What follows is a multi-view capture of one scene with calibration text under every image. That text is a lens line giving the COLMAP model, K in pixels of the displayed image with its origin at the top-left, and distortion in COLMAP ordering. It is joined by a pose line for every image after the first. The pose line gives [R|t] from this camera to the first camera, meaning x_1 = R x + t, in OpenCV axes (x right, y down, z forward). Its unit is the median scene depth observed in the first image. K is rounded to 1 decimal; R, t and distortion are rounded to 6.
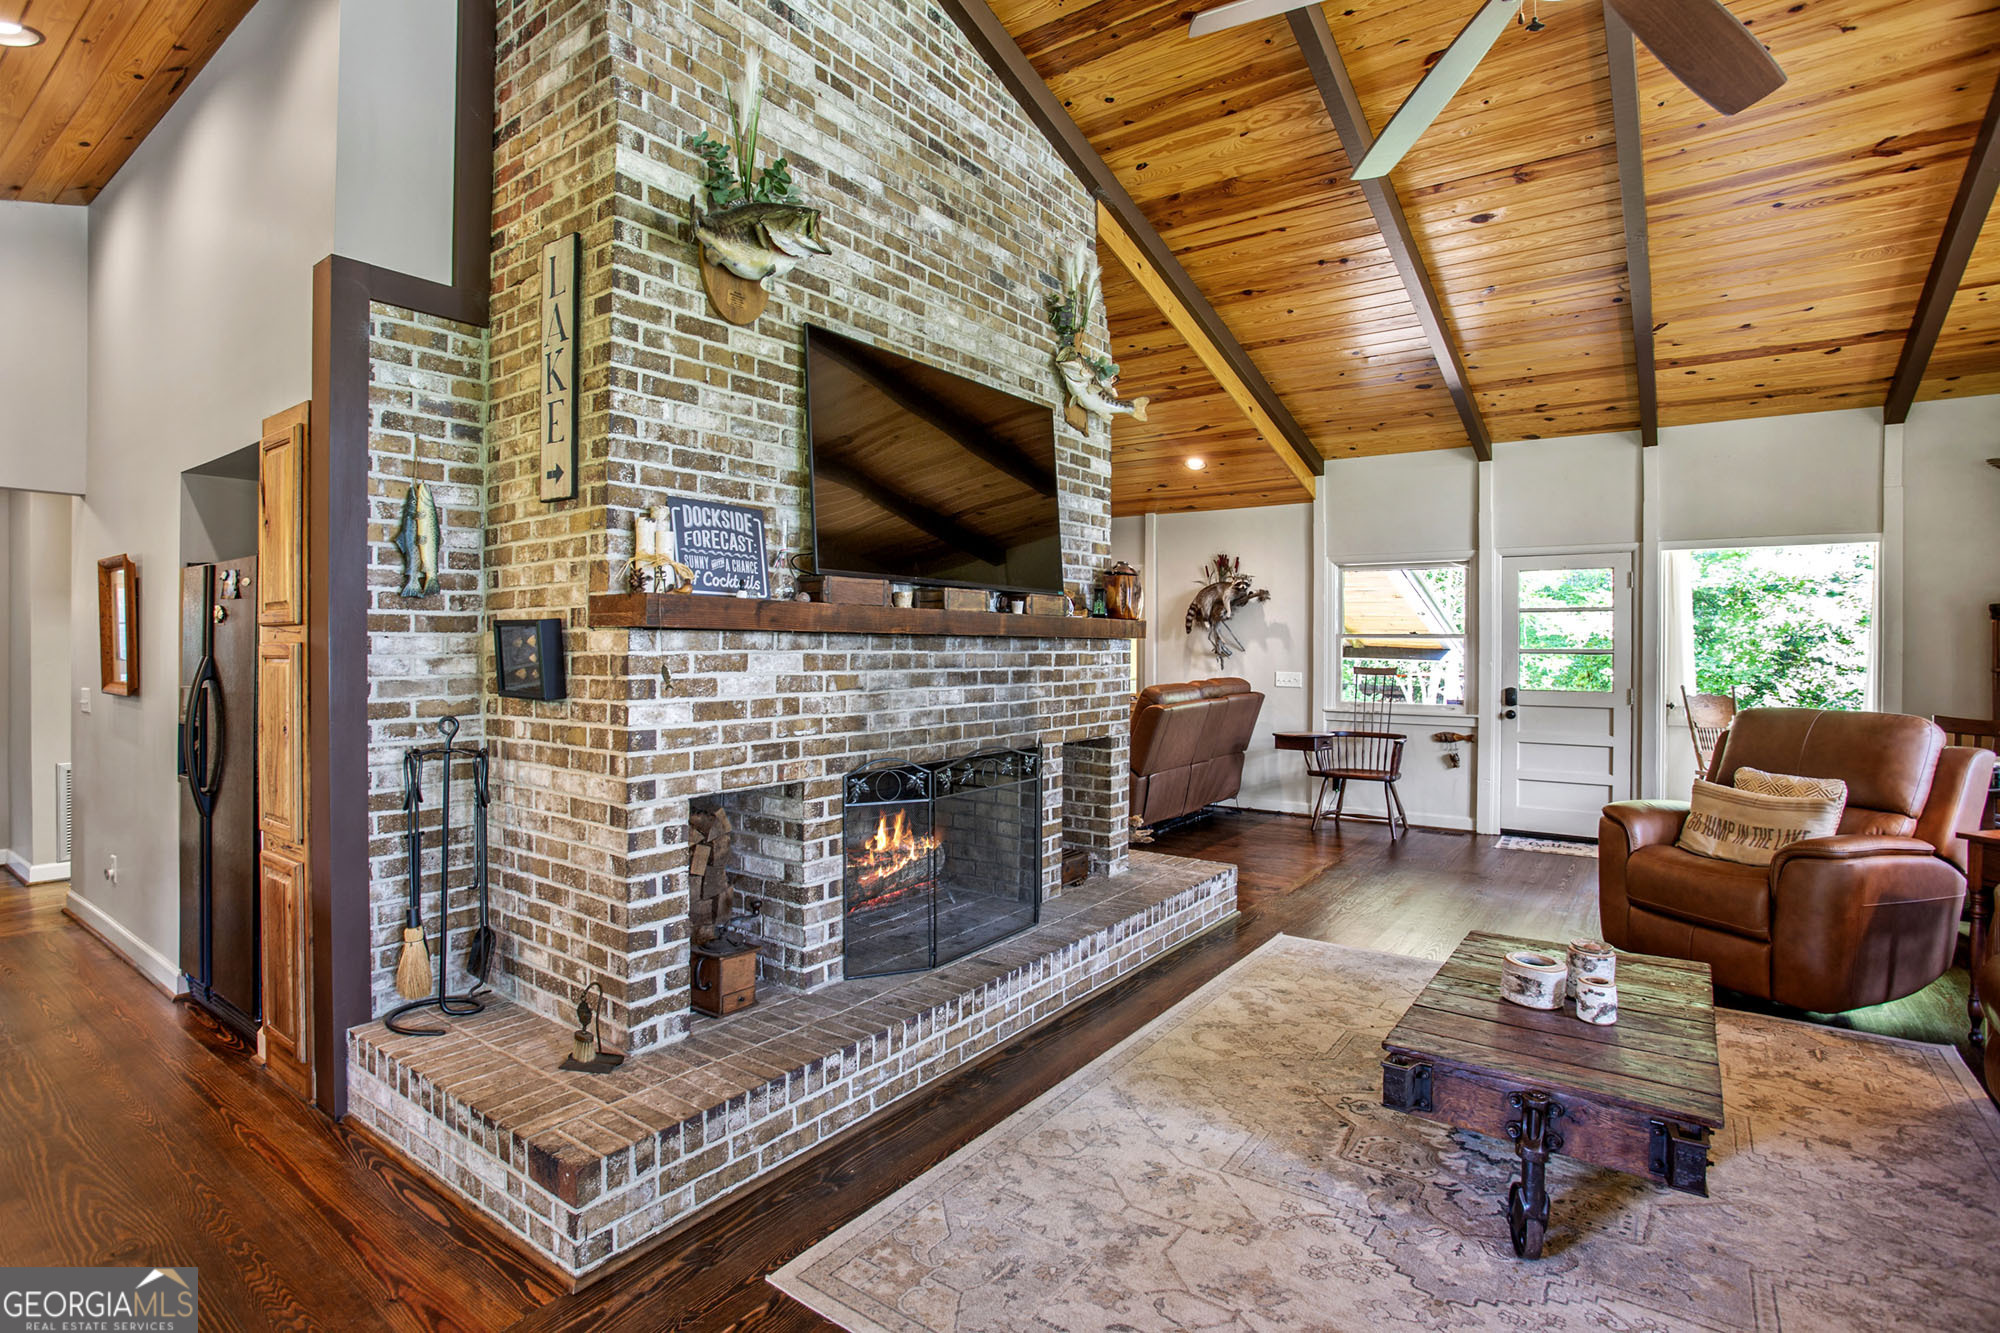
lens RADIAL K [[976.0, 0, 1008.4], [0, 976.0, 656.6], [0, 0, 1]] dist [-0.082938, 0.037768]
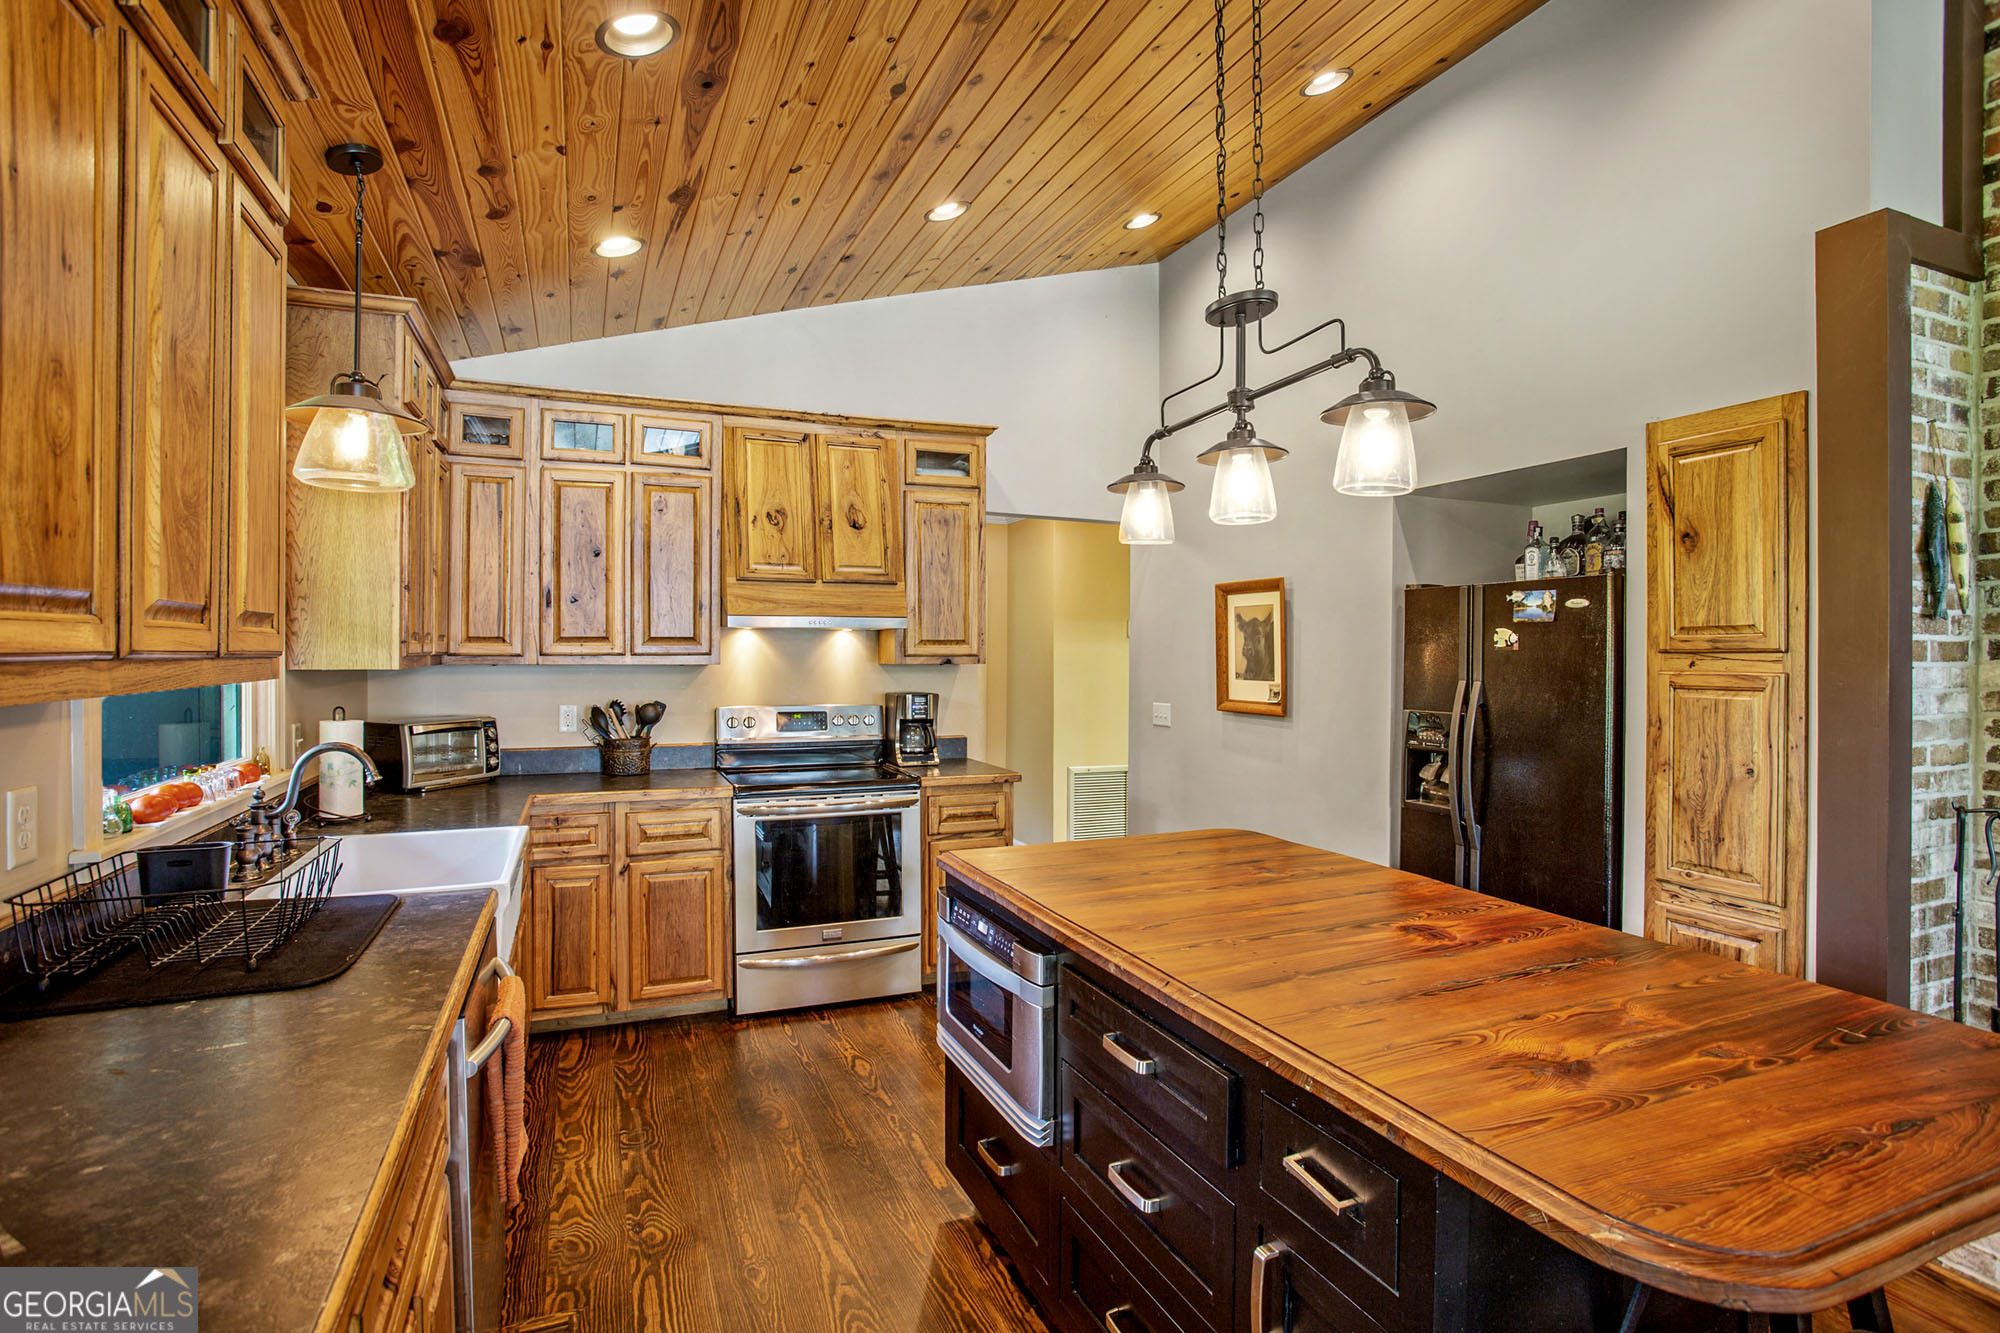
lens RADIAL K [[976.0, 0, 1008.4], [0, 976.0, 656.6], [0, 0, 1]] dist [-0.082938, 0.037768]
pose [[0.864371, 0.000630, -0.502855, -0.734807], [-0.002477, 0.999992, -0.003003, -0.021048], [0.502849, 0.003841, 0.864366, -0.077379]]
